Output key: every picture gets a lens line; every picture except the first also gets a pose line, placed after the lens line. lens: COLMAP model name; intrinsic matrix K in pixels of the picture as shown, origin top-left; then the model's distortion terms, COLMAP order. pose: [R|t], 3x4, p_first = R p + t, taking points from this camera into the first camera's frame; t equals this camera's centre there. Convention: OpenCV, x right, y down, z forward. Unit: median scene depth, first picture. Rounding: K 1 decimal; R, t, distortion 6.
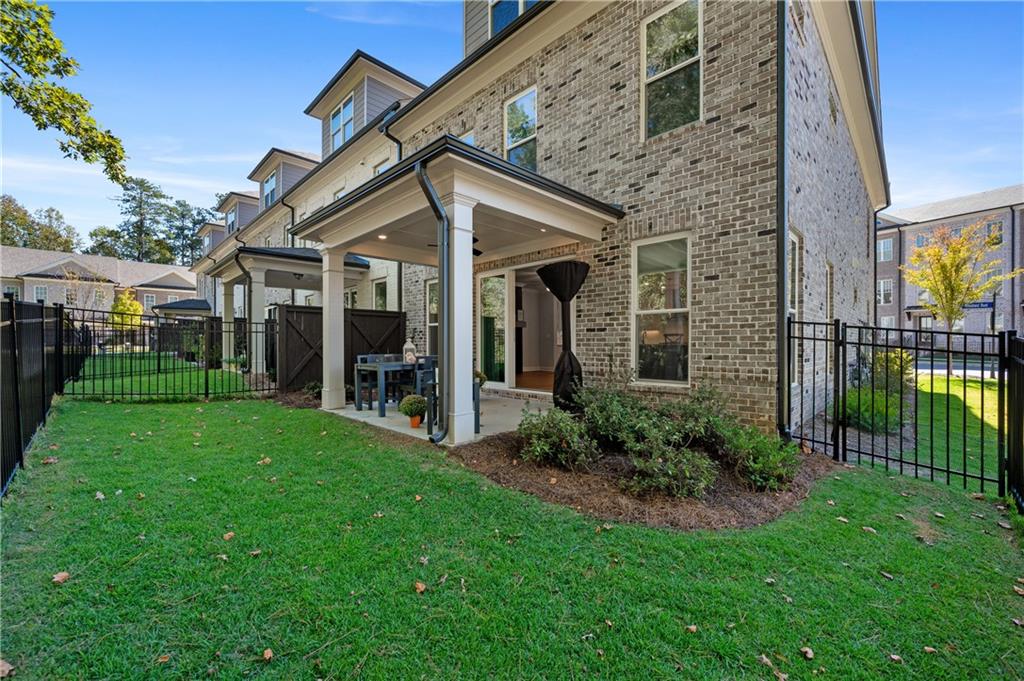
lens RADIAL K [[408.1, 0, 512.1], [0, 408.1, 345.0], [0, 0, 1]] dist [0.000707, 0.000019]
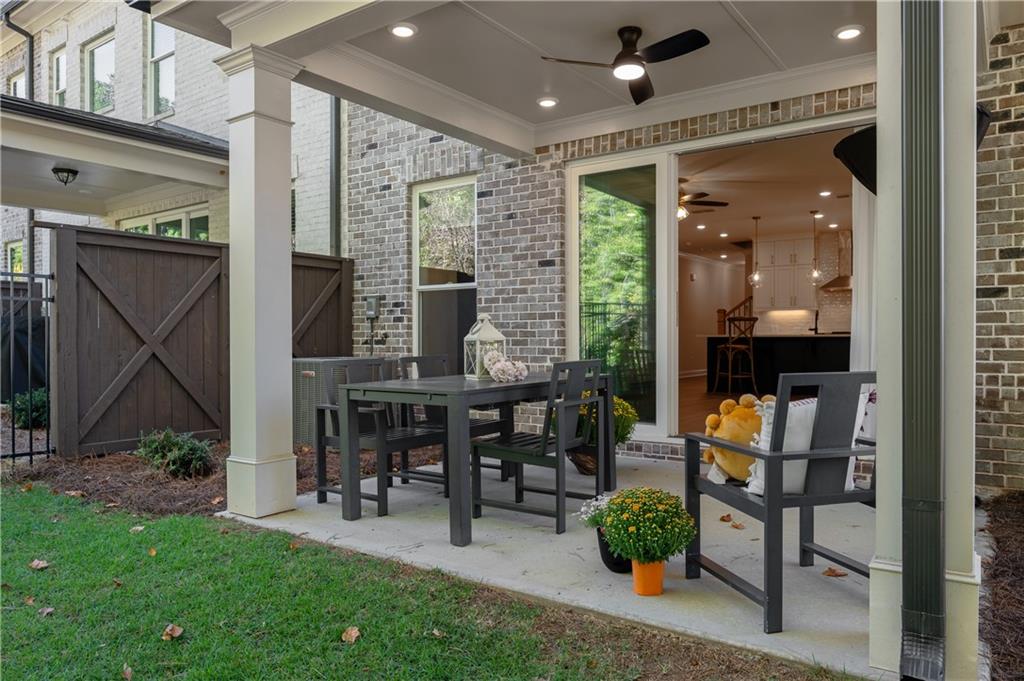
lens RADIAL K [[694.4, 0, 511.5], [0, 694.4, 344.6], [0, 0, 1]] dist [-0.012151, -0.001841]
pose [[0.986719, -0.001689, 0.162427, -0.280568], [0.001072, 0.999992, 0.003885, 0.008304], [-0.162432, -0.003659, 0.986713, 0.329665]]
